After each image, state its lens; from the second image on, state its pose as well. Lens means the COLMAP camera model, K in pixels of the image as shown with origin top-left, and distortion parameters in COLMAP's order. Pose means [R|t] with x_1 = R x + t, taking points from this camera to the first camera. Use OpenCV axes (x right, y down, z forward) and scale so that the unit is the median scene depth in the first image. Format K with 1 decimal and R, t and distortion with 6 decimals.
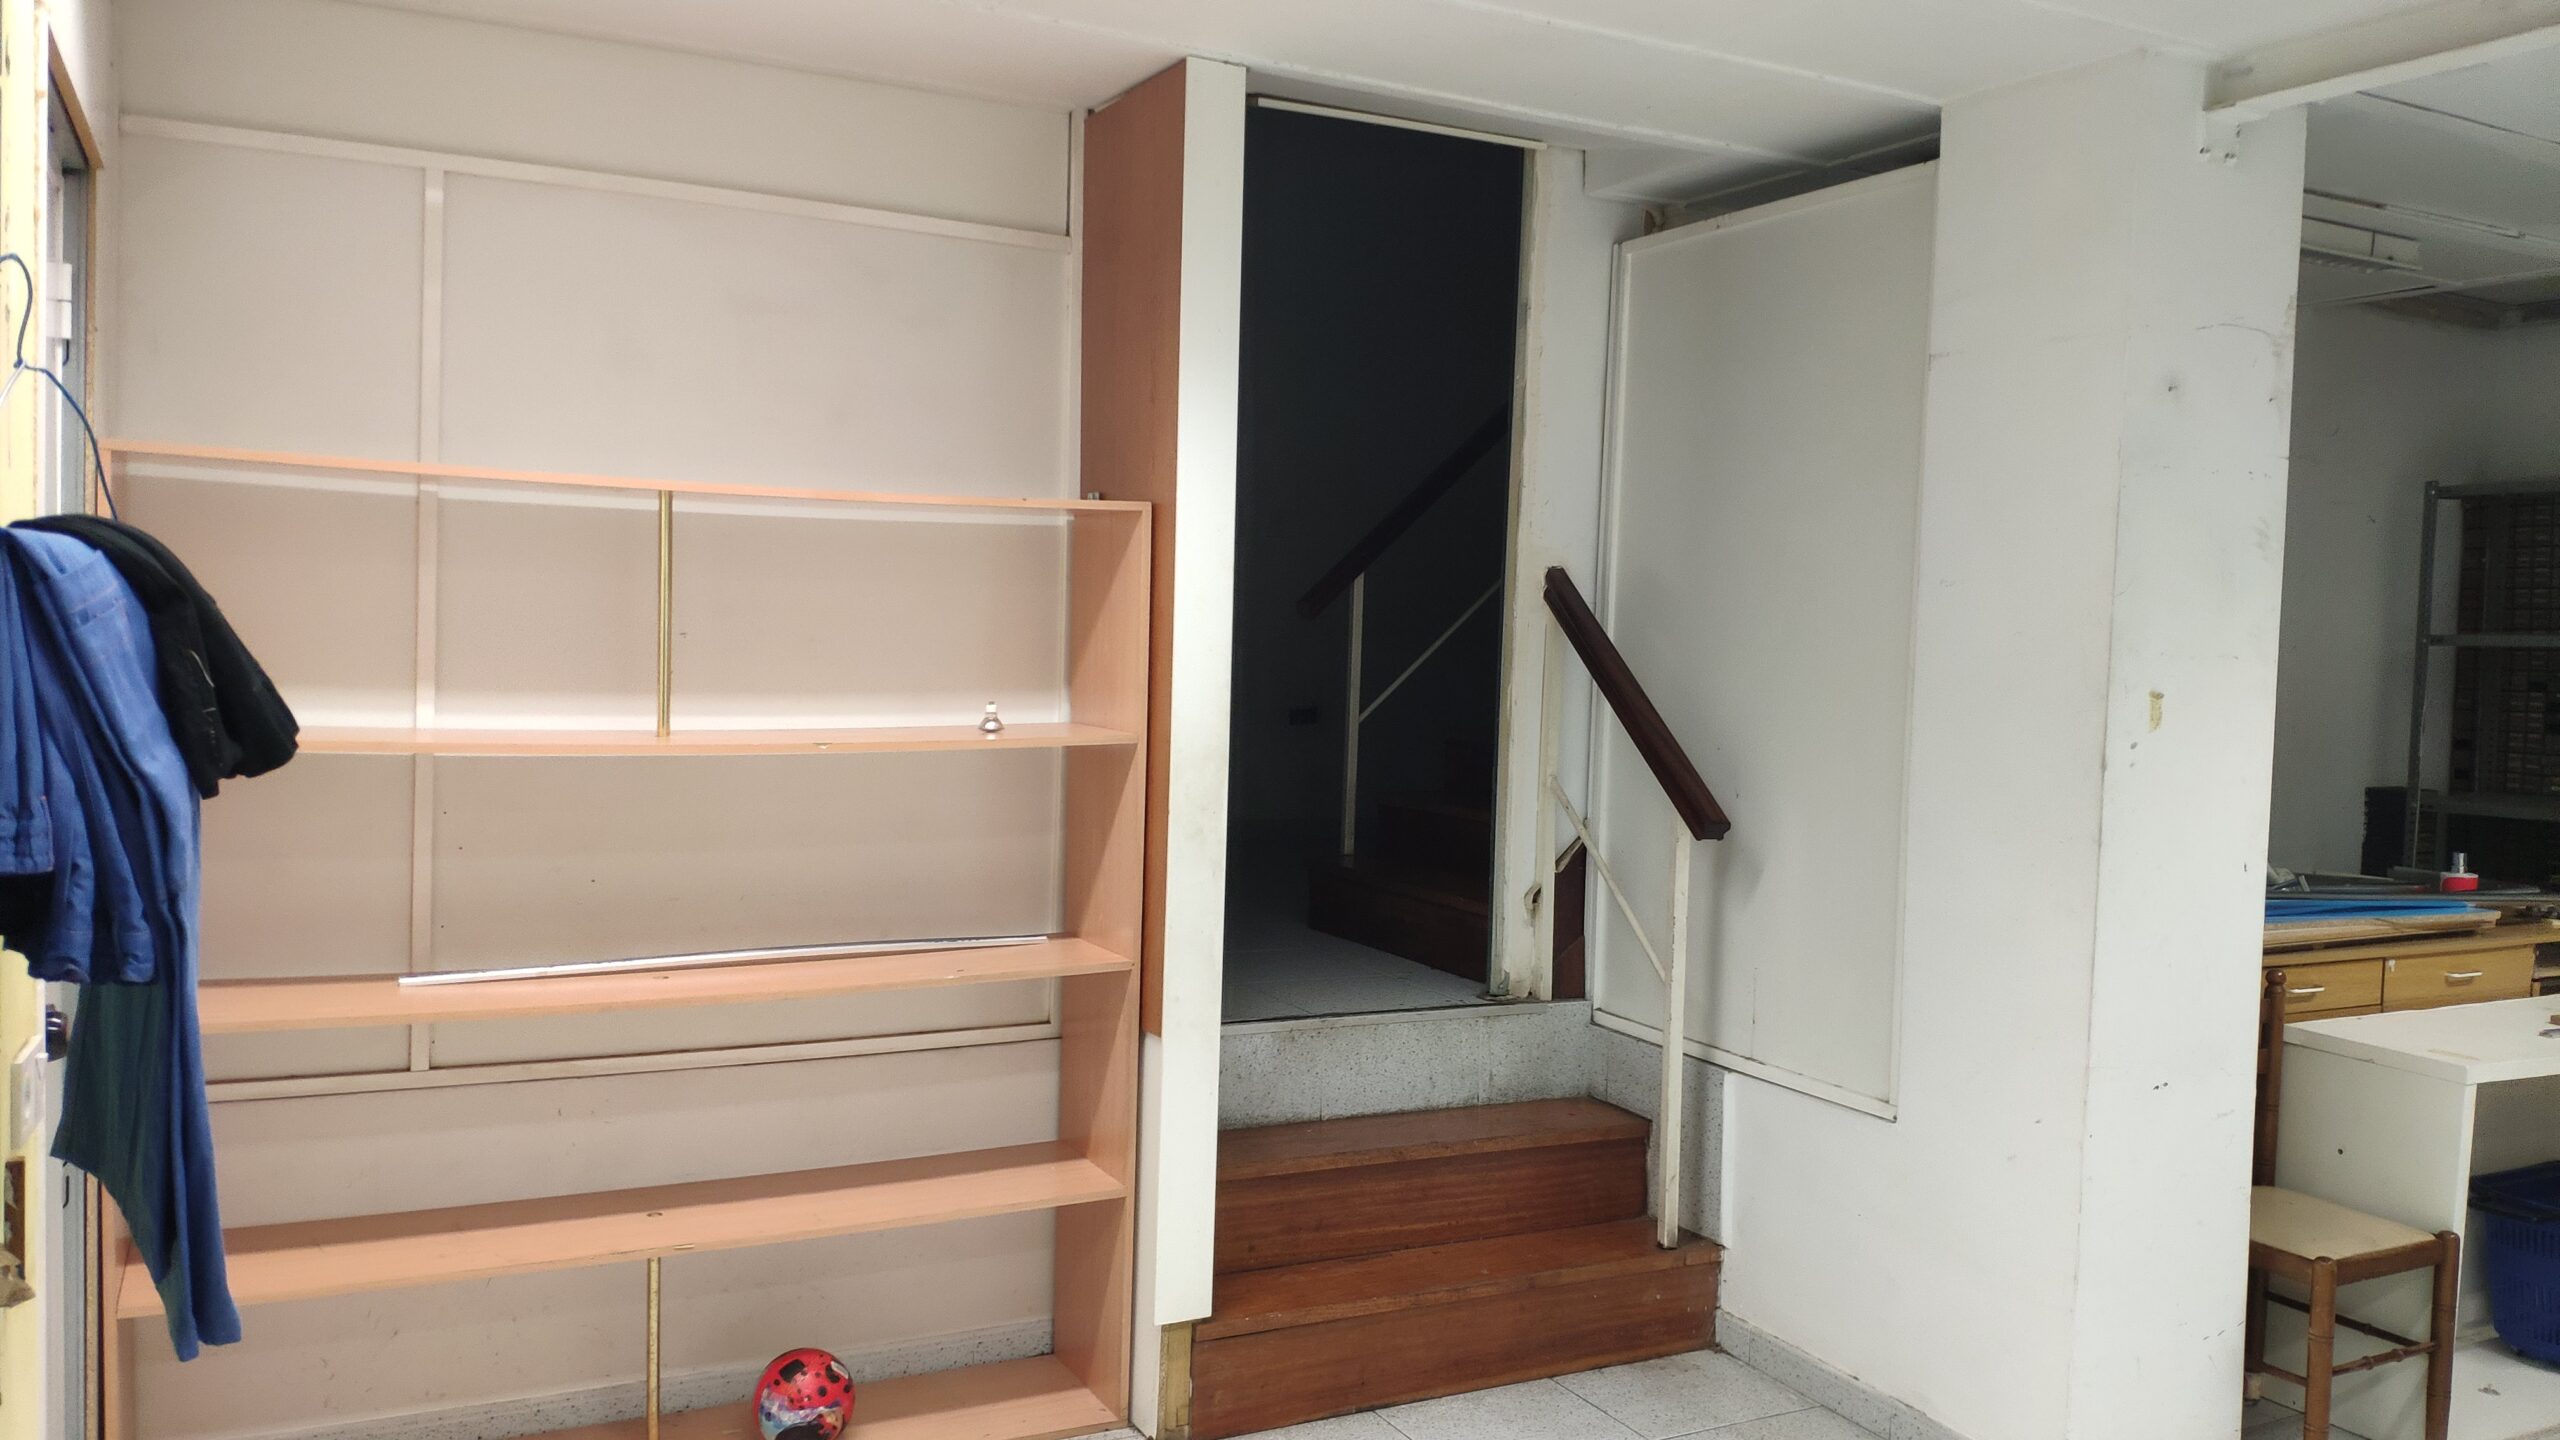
lens RADIAL K [[1960.8, 0, 1282.7], [0, 1960.8, 689.8], [0, 0, 1]] dist [0.124970, -0.270420]
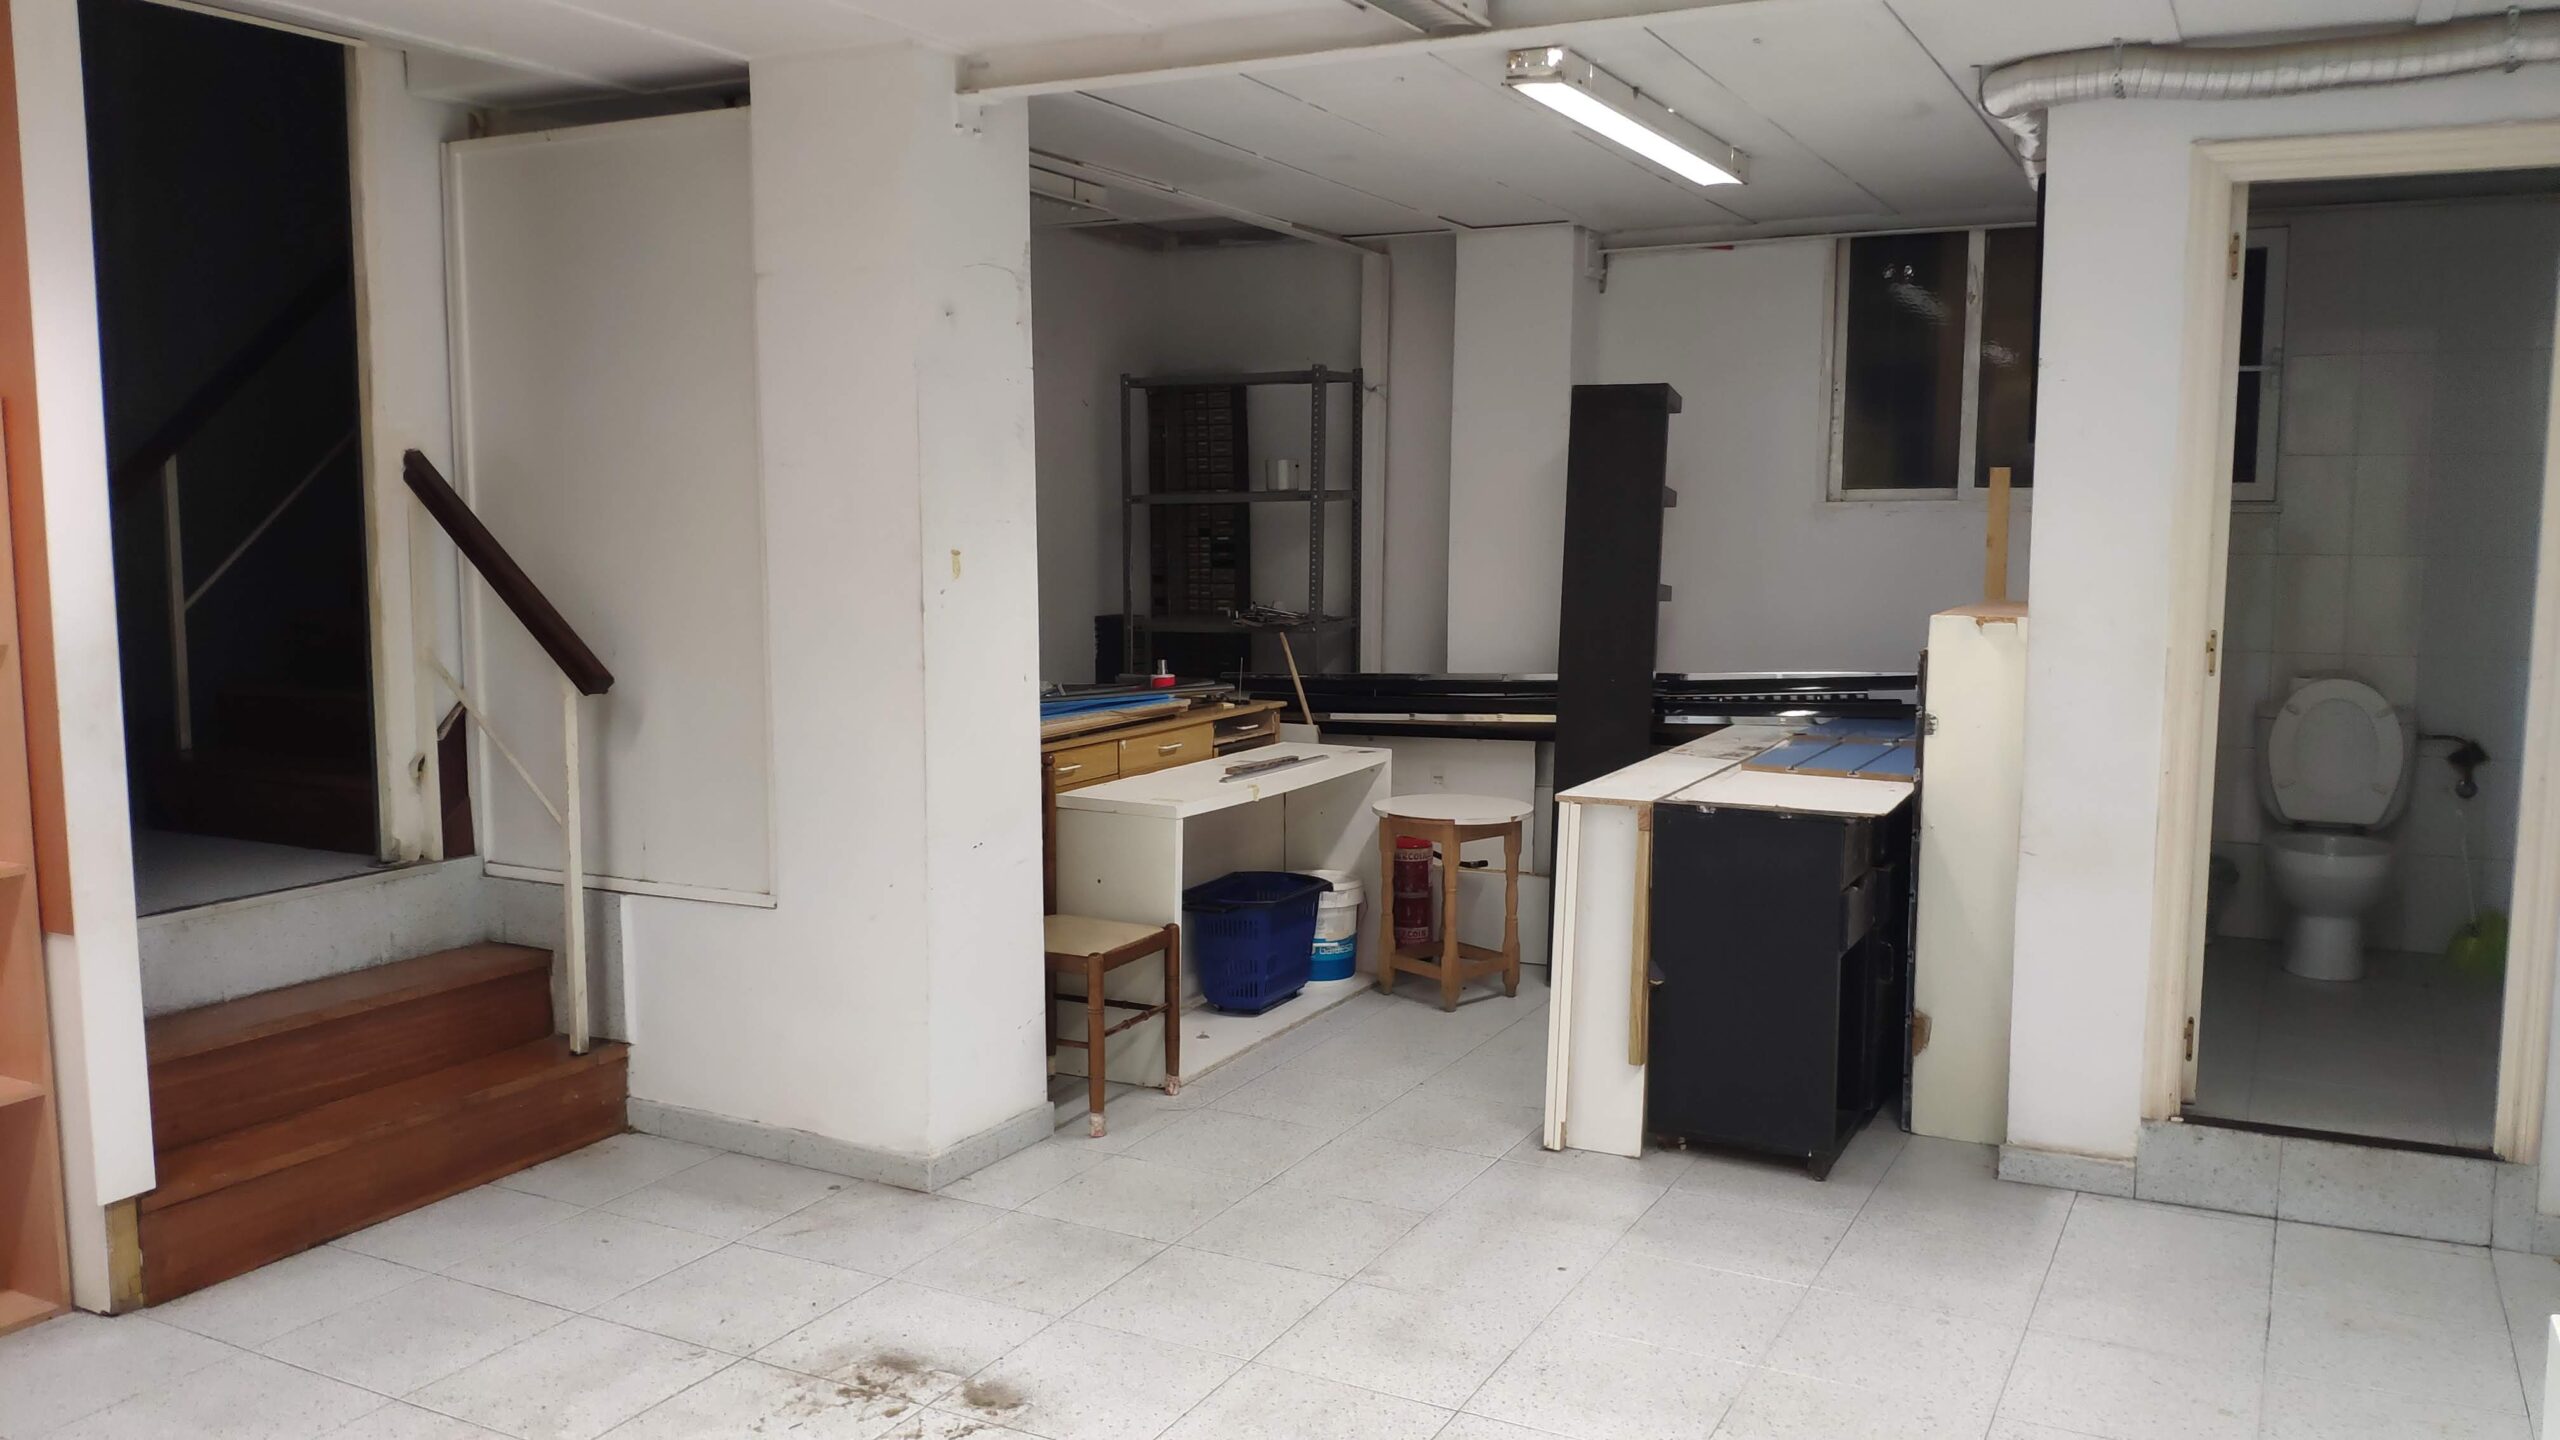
lens RADIAL K [[1981.7, 0, 1302.5], [0, 1981.7, 719.6], [0, 0, 1]] dist [0.131190, -0.244390]
pose [[0.817540, -0.095233, 0.567943, -0.104487], [0.048452, 0.994109, 0.096948, -0.001679], [-0.573830, -0.051741, 0.817338, -0.172482]]
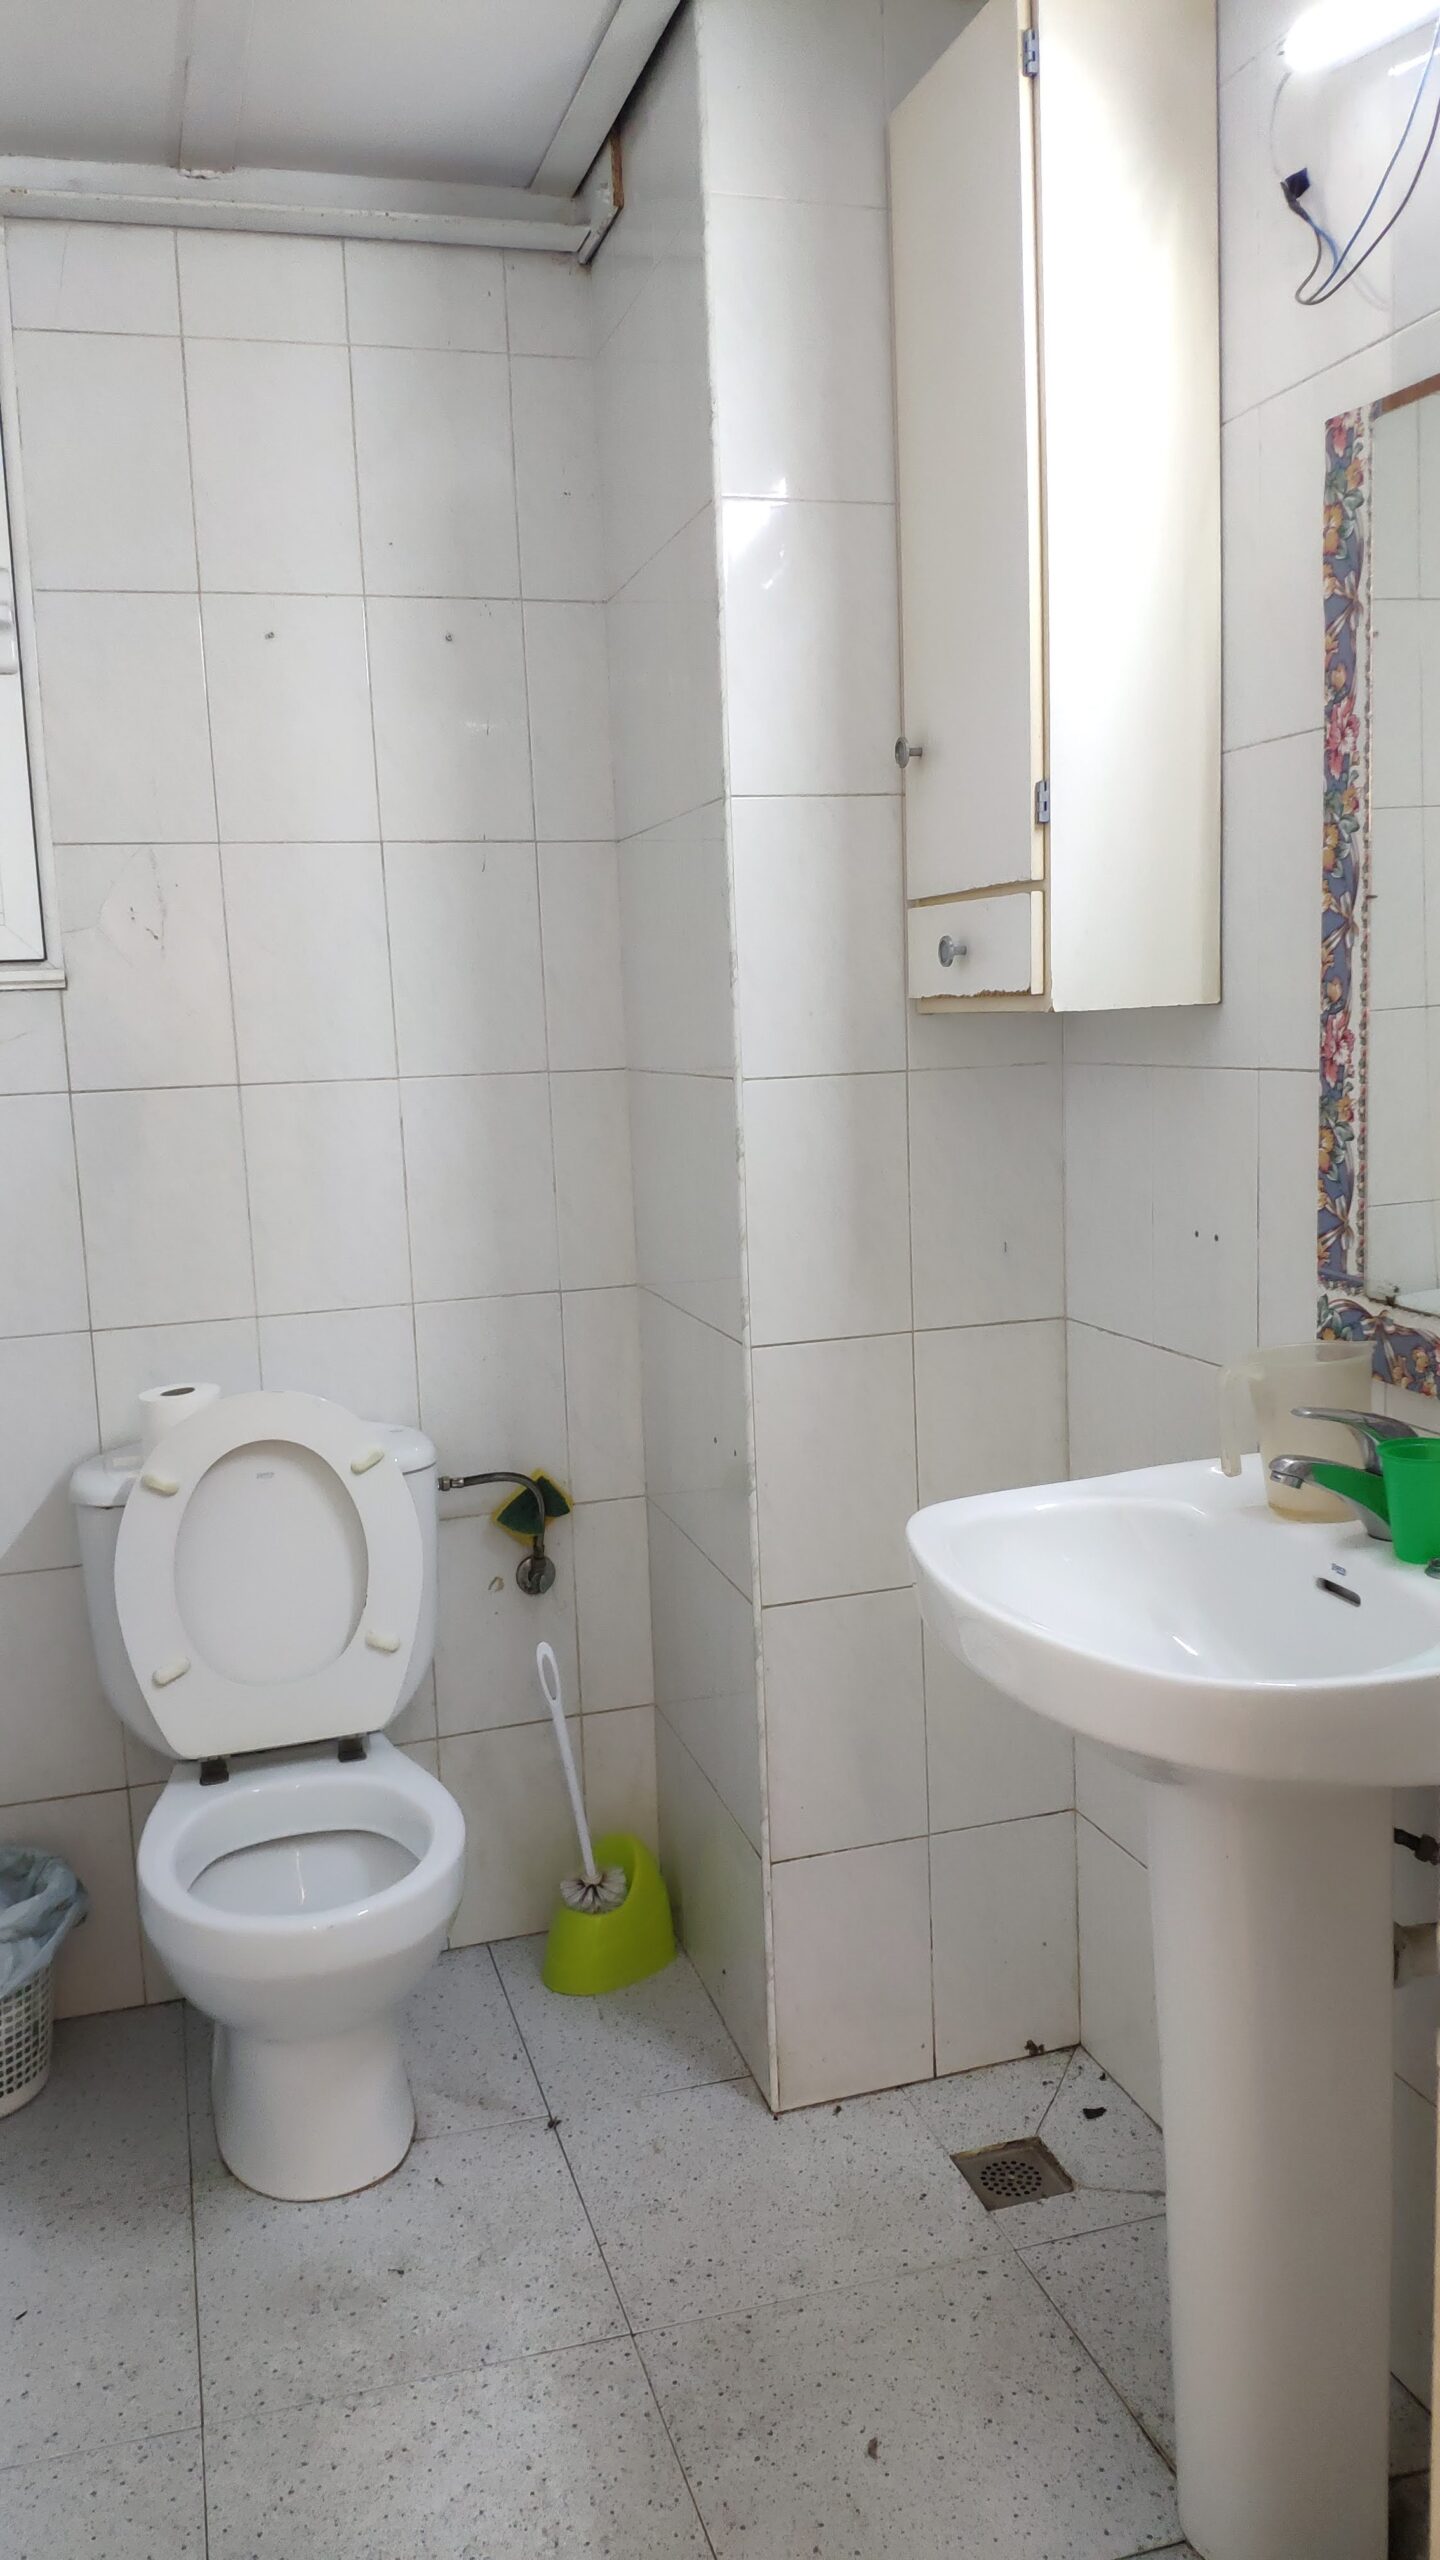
lens RADIAL K [[1960.8, 0, 720.0], [0, 1960.8, 1280.0], [0, 0, 1]] dist [0.124970, -0.270420]
pose [[0.195056, -0.181412, 0.963869, 0.769866], [0.083999, 0.982224, 0.167868, 0.030120], [-0.977188, 0.048220, 0.206827, 0.311998]]
